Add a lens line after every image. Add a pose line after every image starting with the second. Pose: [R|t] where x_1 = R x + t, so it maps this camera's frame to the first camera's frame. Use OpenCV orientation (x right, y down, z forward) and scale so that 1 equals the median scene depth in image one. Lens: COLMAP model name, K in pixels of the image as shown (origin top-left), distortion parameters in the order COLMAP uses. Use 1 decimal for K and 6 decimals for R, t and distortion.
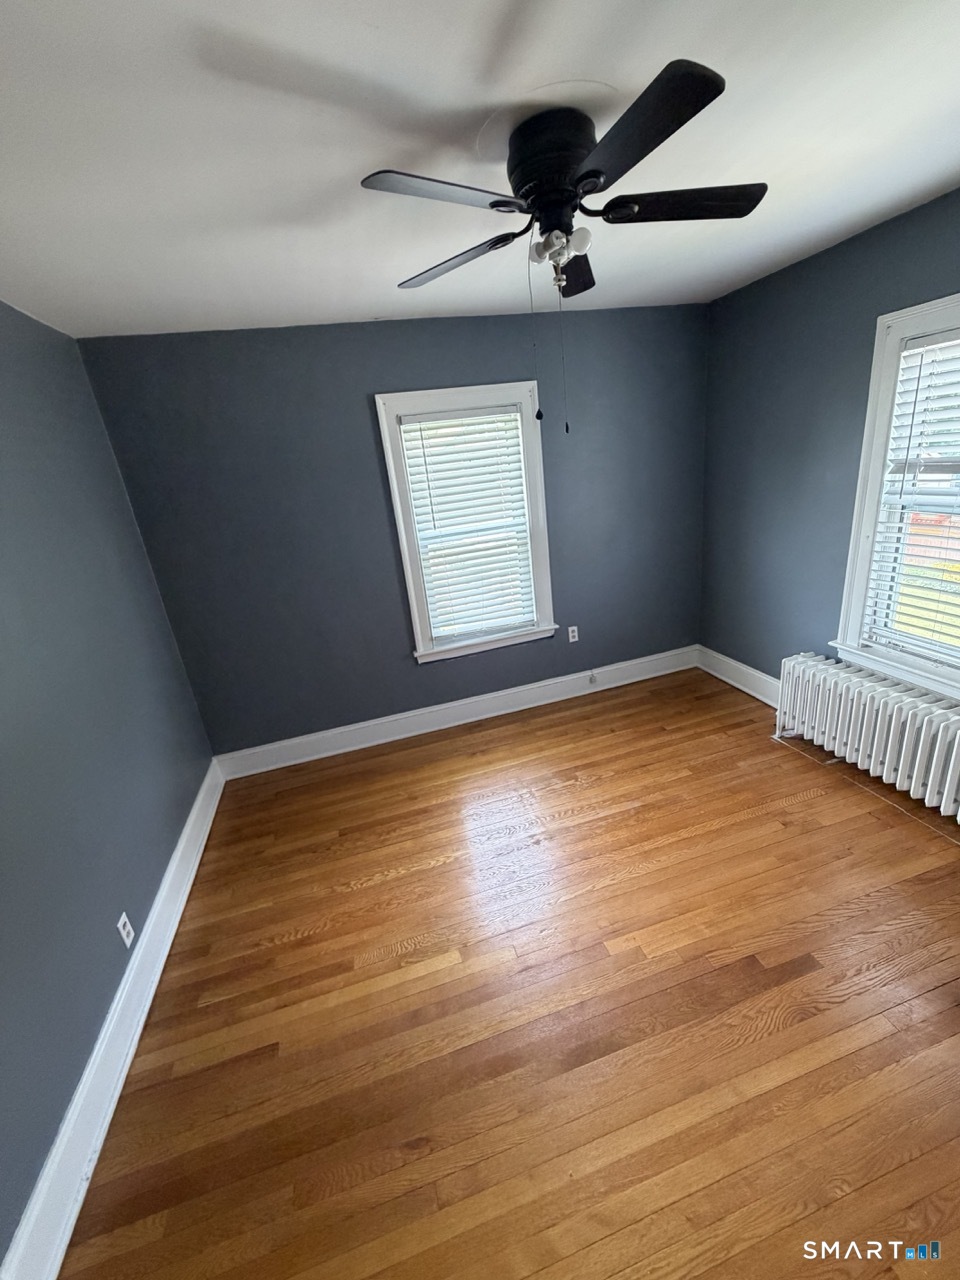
lens RADIAL K [[508.4, 0, 481.1], [0, 508.4, 639.4], [0, 0, 1]] dist [-0.000018, -0.000138]
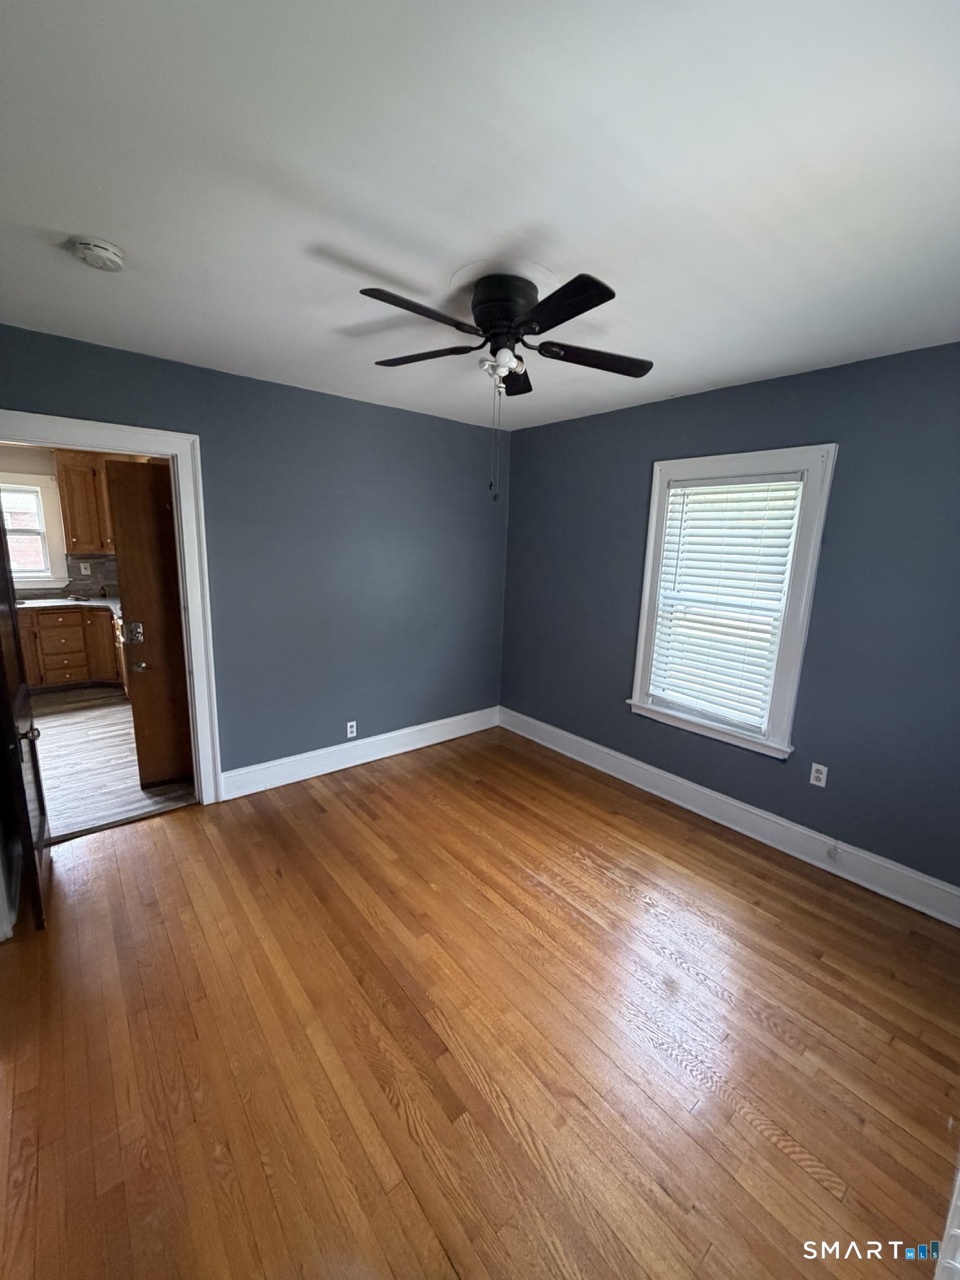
lens RADIAL K [[508.4, 0, 481.1], [0, 508.4, 639.4], [0, 0, 1]] dist [-0.000018, -0.000138]
pose [[0.399242, 0.301157, -0.865974, 0.633356], [-0.377234, 0.914819, 0.144226, -0.125545], [0.835644, 0.269093, 0.478841, 0.222624]]
